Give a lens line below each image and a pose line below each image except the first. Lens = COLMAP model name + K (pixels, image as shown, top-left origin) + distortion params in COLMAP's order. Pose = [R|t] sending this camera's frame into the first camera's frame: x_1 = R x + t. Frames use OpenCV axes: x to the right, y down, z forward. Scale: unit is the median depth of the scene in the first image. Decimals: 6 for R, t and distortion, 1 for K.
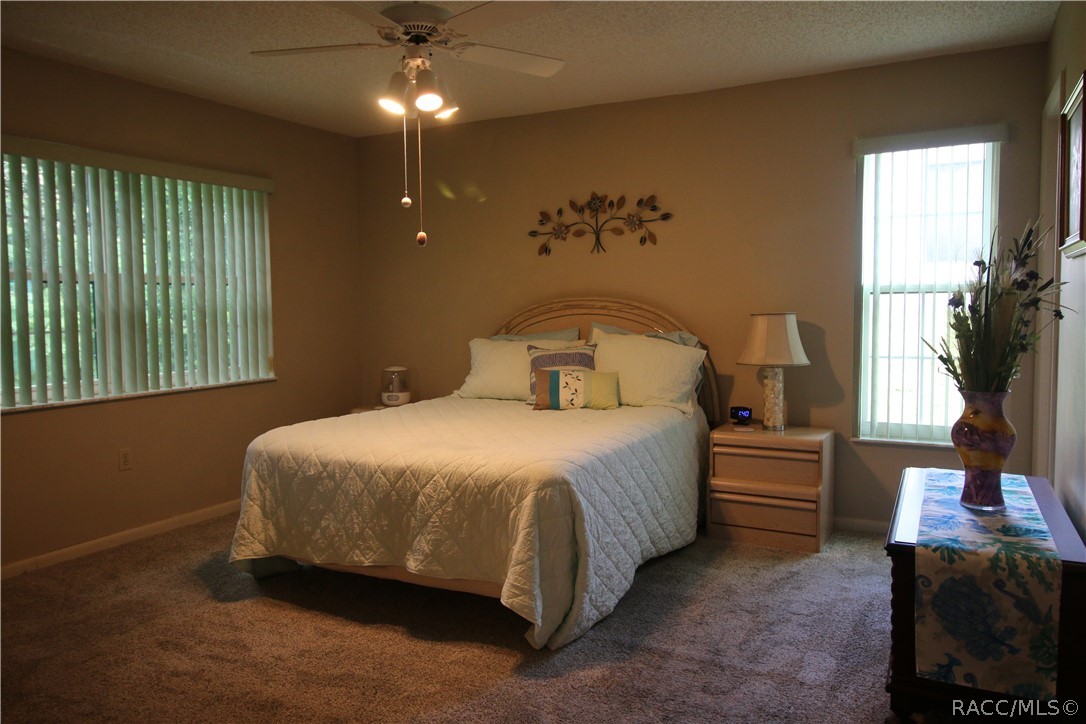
lens RADIAL K [[786.6, 0, 544.9], [0, 786.6, 361.5], [0, 0, 1]] dist [0.011876, -0.002218]
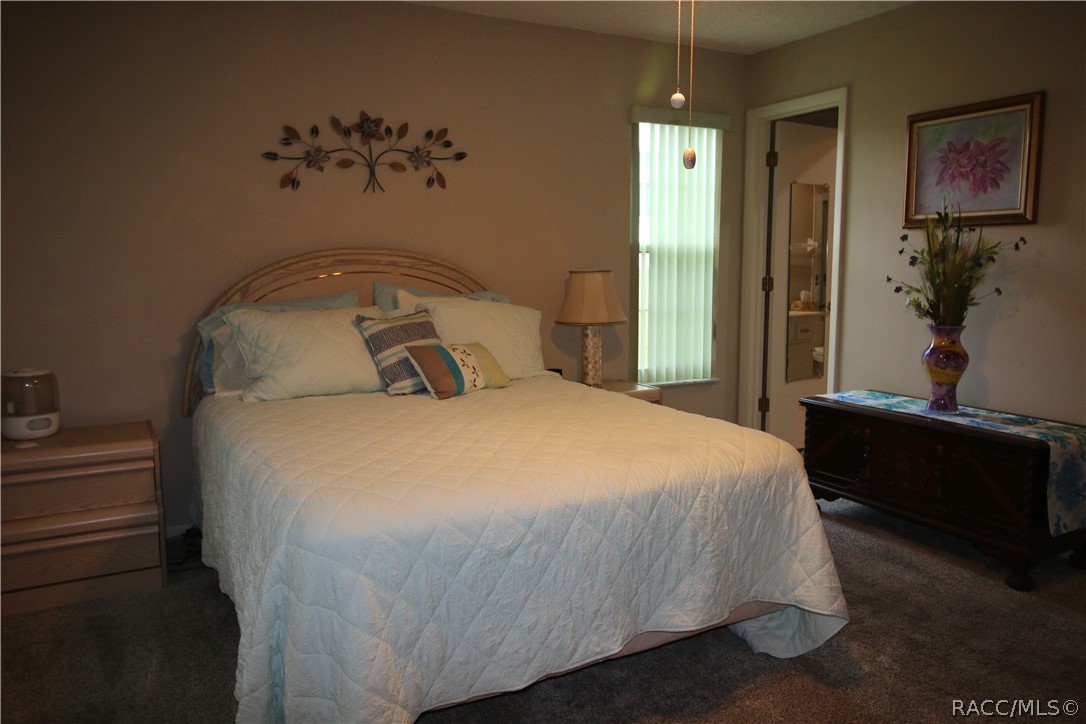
lens RADIAL K [[786.6, 0, 544.4], [0, 786.6, 358.7], [0, 0, 1]] dist [0.011876, -0.002218]
pose [[0.560832, -0.090798, 0.822936, -0.497846], [0.056603, 0.995848, 0.071301, -0.021773], [-0.825992, 0.006593, 0.563643, 0.435954]]
